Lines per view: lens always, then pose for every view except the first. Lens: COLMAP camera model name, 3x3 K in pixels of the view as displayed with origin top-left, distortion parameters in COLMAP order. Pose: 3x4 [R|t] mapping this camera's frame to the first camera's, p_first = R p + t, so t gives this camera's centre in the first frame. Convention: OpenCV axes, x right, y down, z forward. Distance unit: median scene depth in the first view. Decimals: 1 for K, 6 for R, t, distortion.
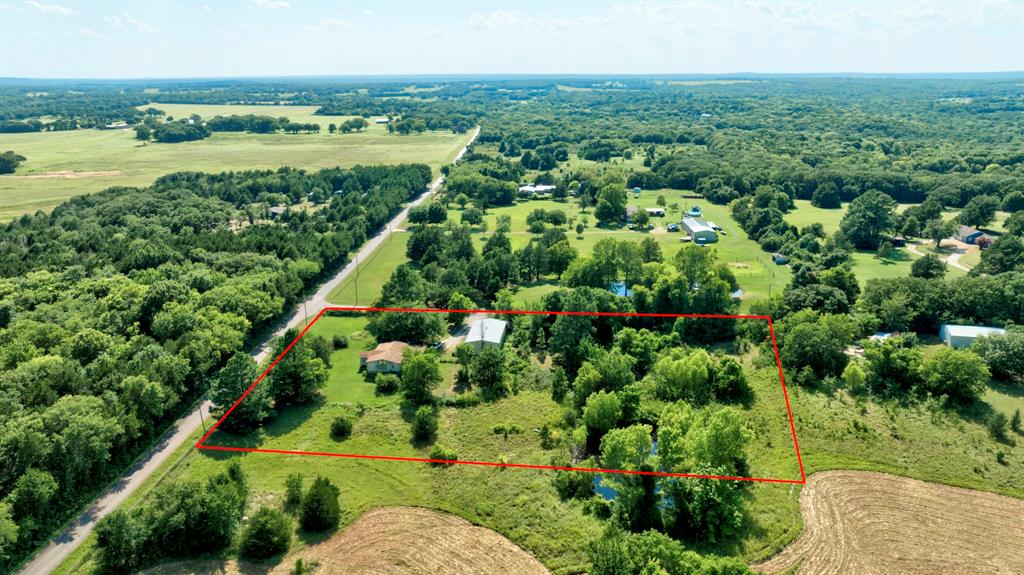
lens RADIAL K [[714.0, 0, 513.2], [0, 714.0, 301.7], [0, 0, 1]] dist [-0.030979, 0.036385]
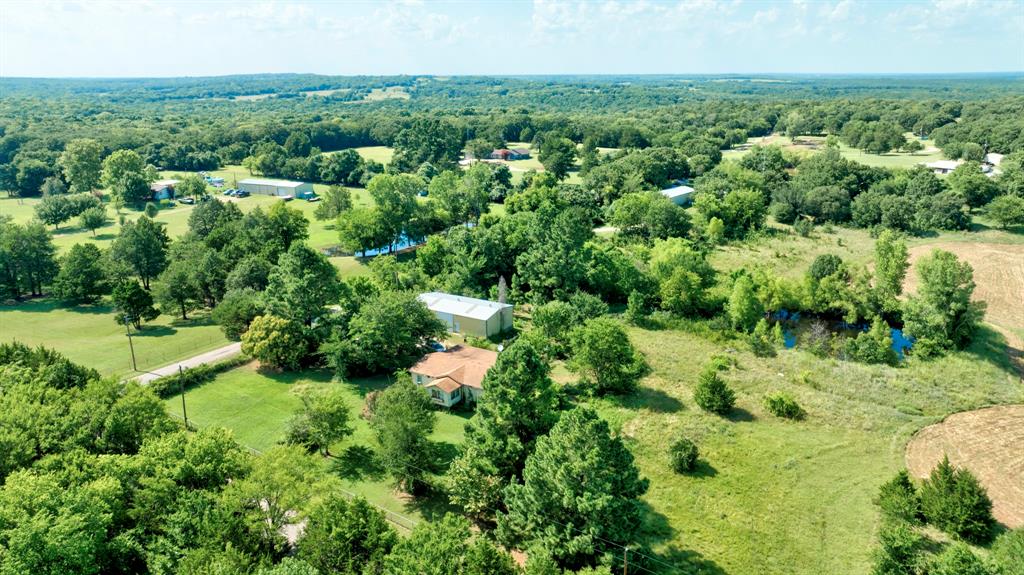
lens RADIAL K [[720.7, 0, 516.2], [0, 720.7, 286.8], [0, 0, 1]] dist [-0.043333, 0.043263]
pose [[0.420154, -0.252976, 0.871478, -0.587994], [0.278755, 0.949903, 0.141349, -0.053479], [-0.863578, 0.183540, 0.469624, 0.637708]]
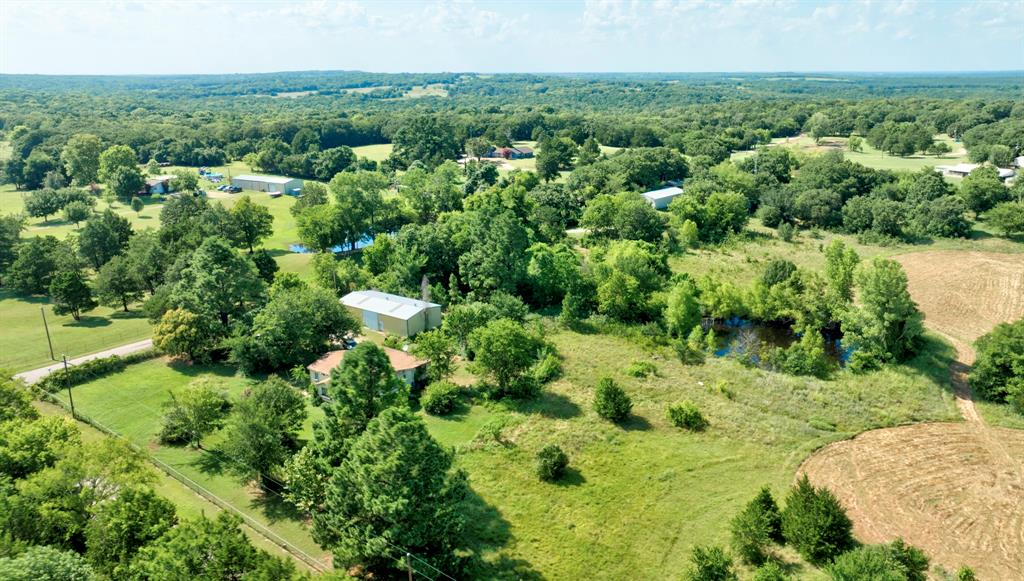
lens RADIAL K [[727.6, 0, 512.0], [0, 727.6, 290.5], [0, 0, 1]] dist [-0.038262, 0.036384]
pose [[0.484151, -0.247176, 0.839346, -0.538260], [0.266998, 0.955252, 0.127300, -0.024556], [-0.833252, 0.162472, 0.528482, 0.548029]]
